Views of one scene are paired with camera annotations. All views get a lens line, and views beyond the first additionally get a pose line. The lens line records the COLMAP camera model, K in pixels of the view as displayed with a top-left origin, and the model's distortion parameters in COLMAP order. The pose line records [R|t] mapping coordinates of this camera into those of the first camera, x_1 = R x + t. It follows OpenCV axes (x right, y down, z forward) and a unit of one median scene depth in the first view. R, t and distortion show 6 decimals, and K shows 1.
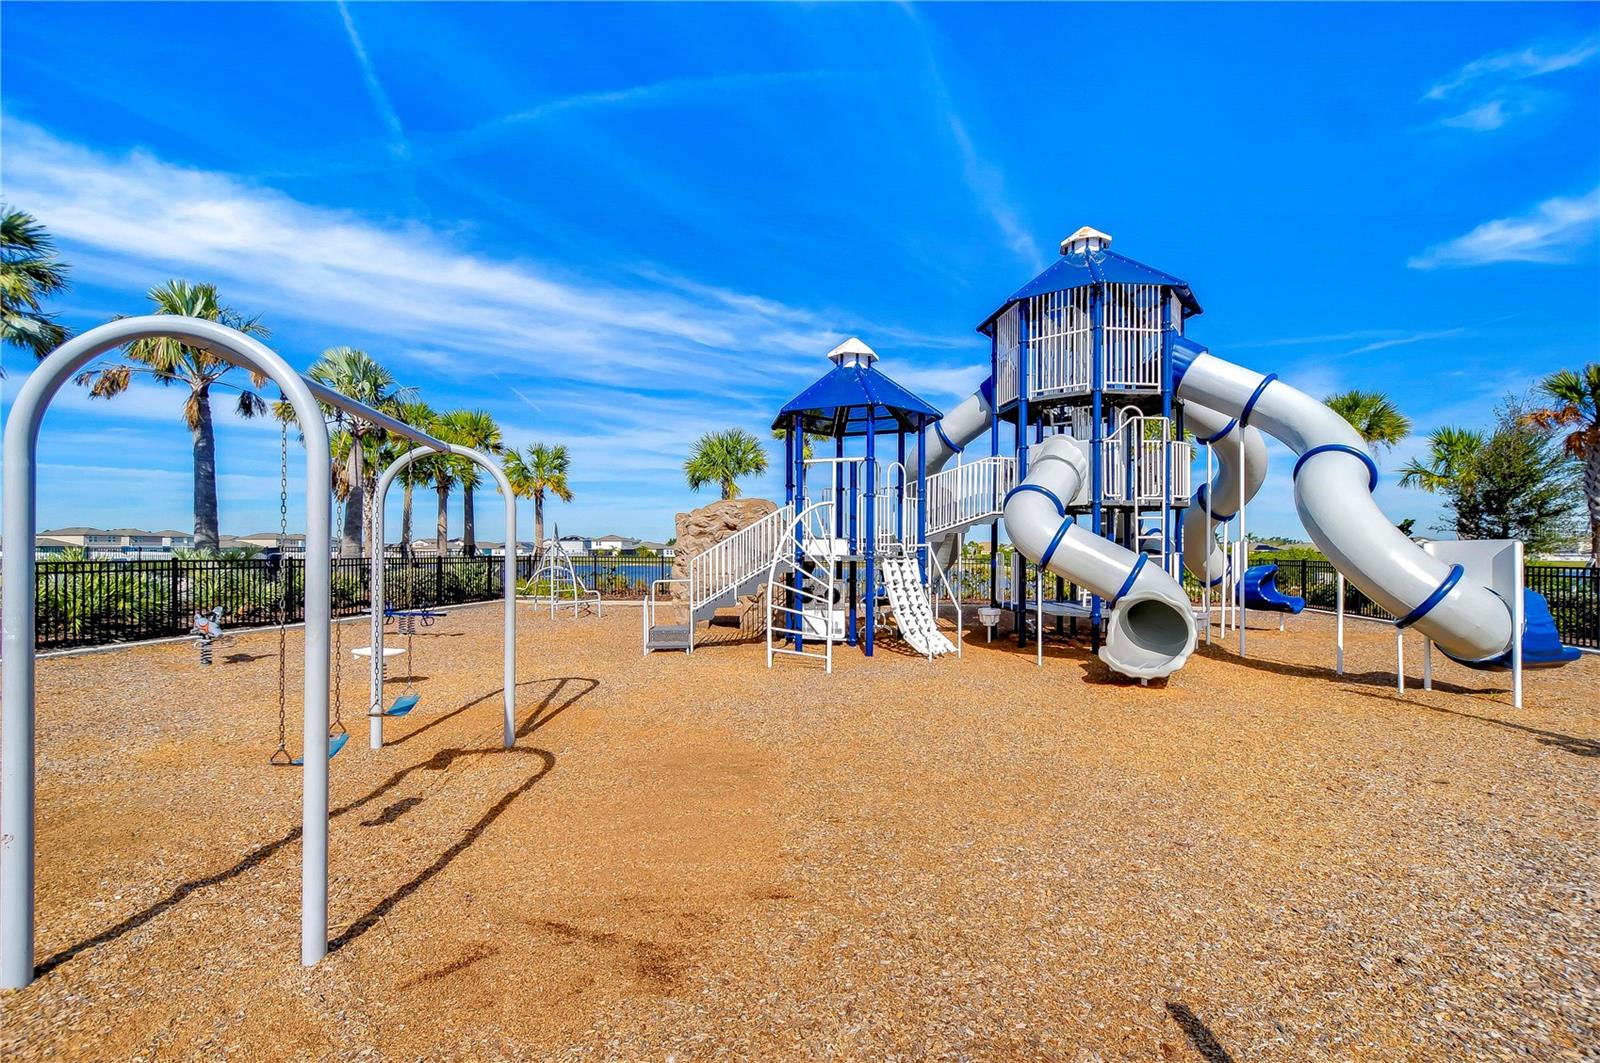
lens RADIAL K [[683.9, 0, 802.9], [0, 683.9, 553.9], [0, 0, 1]] dist [0.000085, -0.000032]
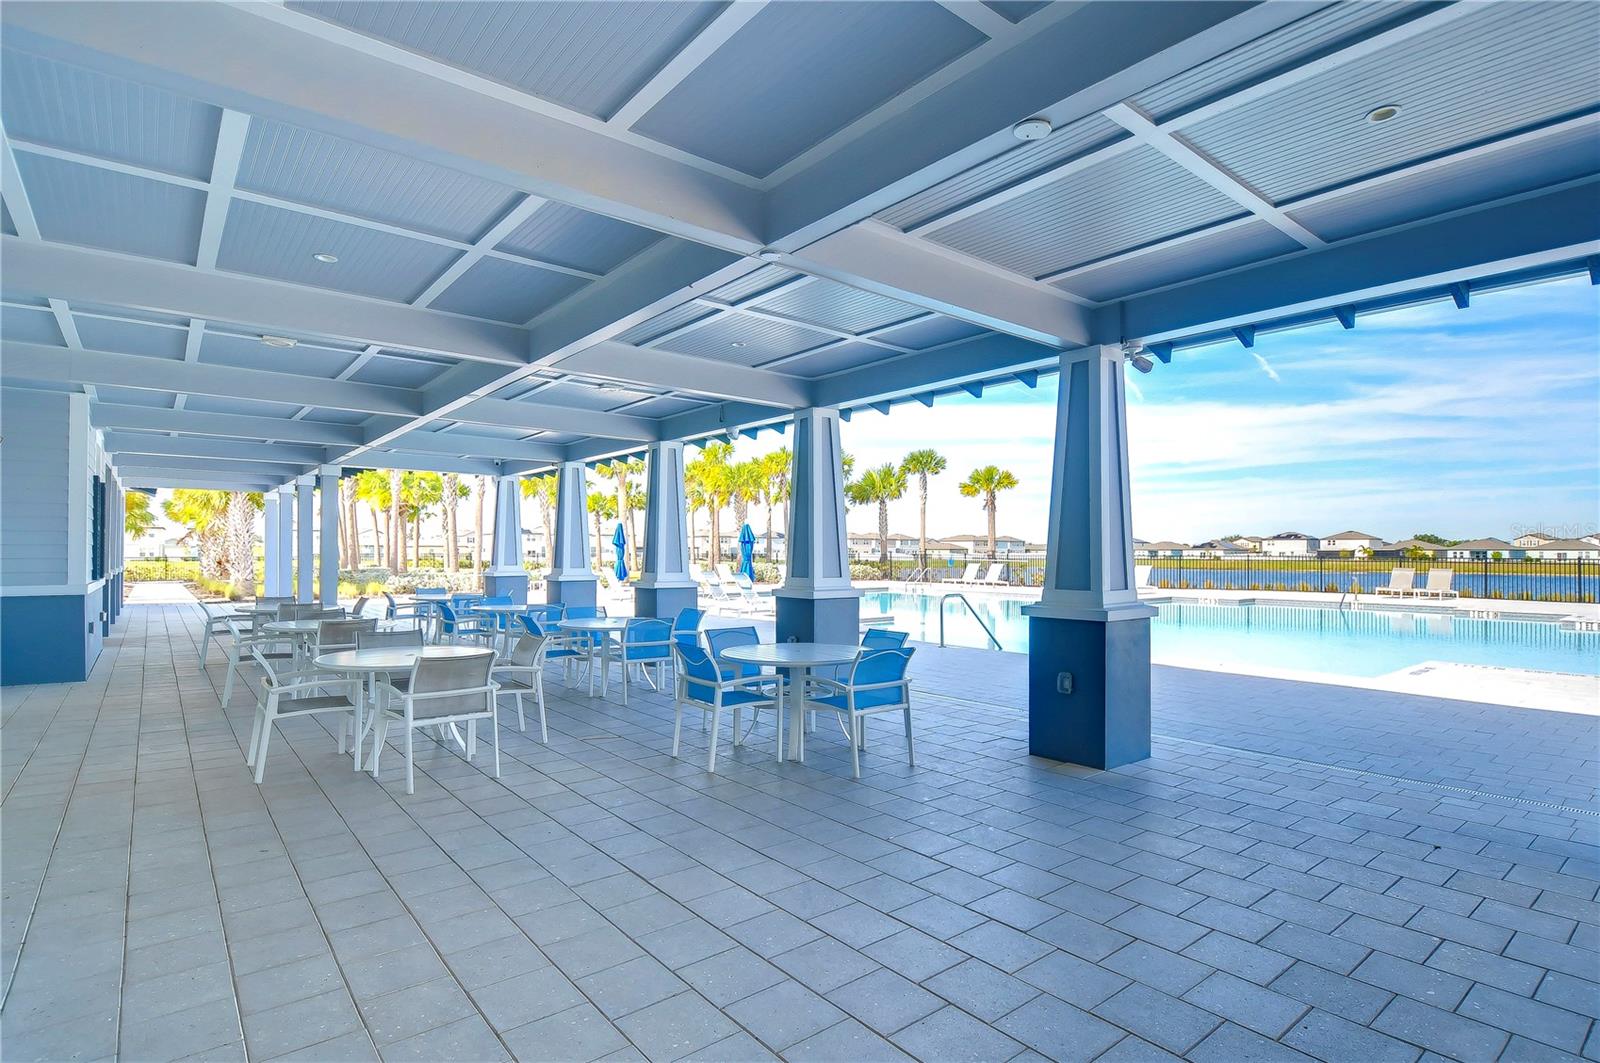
lens RADIAL K [[799.1, 0, 800.0], [0, 799.1, 531.5], [0, 0, 1]] dist [-0.004447, -0.000571]
pose [[0.744879, -0.017386, -0.666973, -0.348400], [-0.002420, 0.999583, -0.028759, -0.000776], [0.667195, 0.023036, 0.744527, -0.198305]]
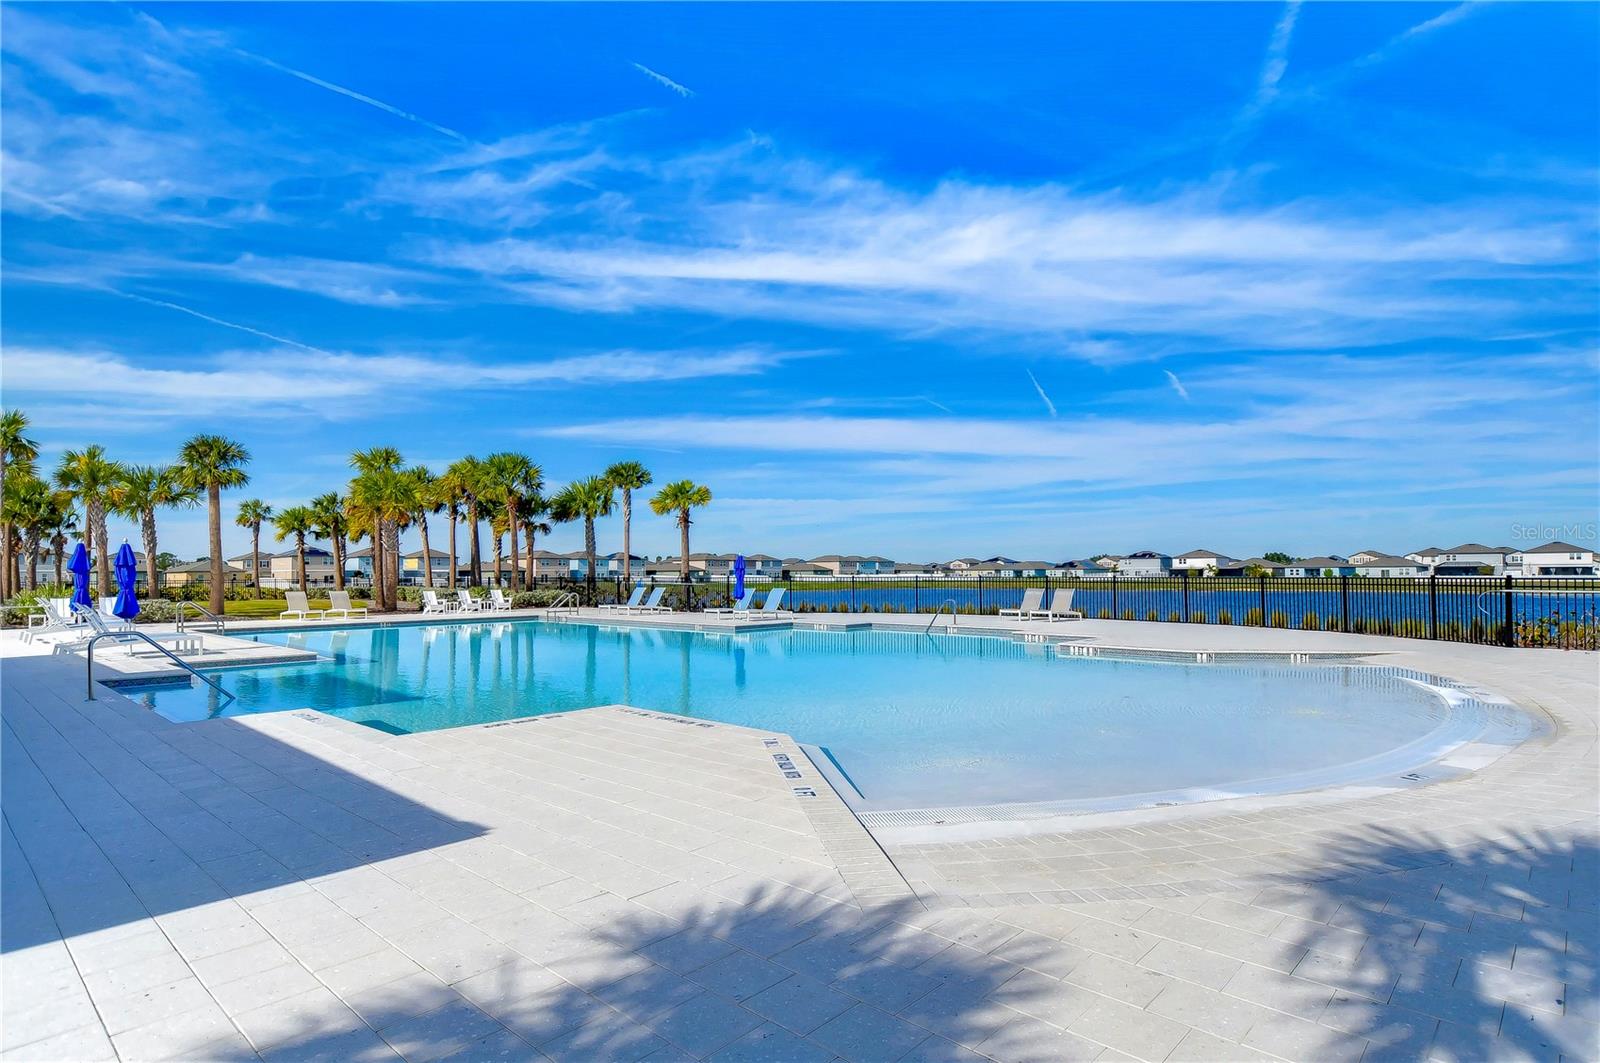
lens RADIAL K [[843.1, 0, 796.4], [0, 843.1, 568.5], [0, 0, 1]] dist [0.001985, -0.000054]
pose [[0.816370, -0.009770, -0.577447, -0.250511], [0.005319, 0.999942, -0.009398, -0.000733], [0.577505, 0.004601, 0.816374, -0.091968]]
